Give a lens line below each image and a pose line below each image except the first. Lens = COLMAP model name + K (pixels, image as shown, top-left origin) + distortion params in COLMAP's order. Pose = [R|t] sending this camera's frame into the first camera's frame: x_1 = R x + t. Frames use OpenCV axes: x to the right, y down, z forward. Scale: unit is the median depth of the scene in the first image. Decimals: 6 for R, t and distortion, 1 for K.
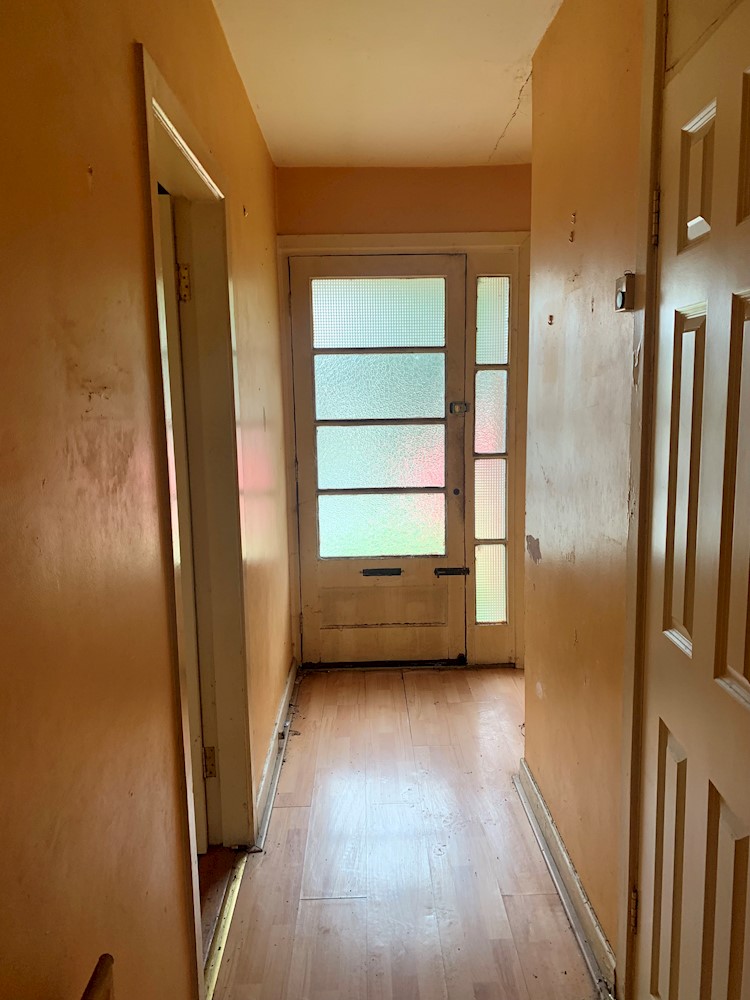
lens RADIAL K [[759.3, 0, 375.2], [0, 759.3, 496.7], [0, 0, 1]] dist [0.112794, 0.000749]
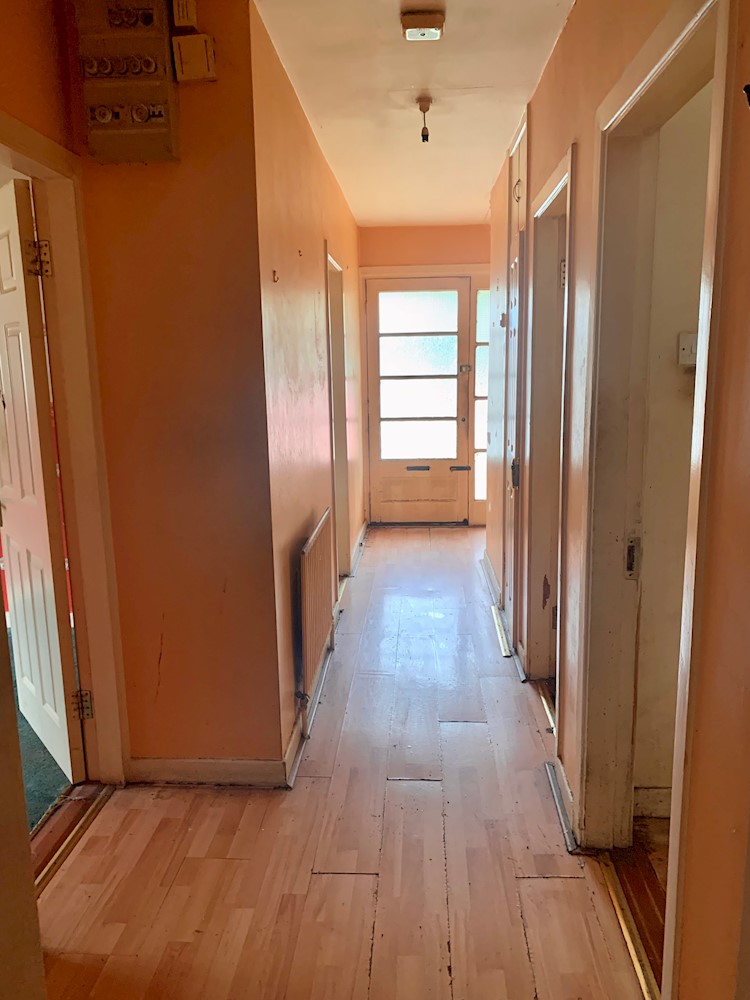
lens RADIAL K [[759.3, 0, 380.0], [0, 759.3, 502.4], [0, 0, 1]] dist [0.112794, 0.000749]
pose [[0.996818, 0.015360, -0.078215, 0.057718], [-0.013040, 0.999462, 0.030089, 0.126980], [0.078635, -0.028973, 0.996482, -0.681621]]
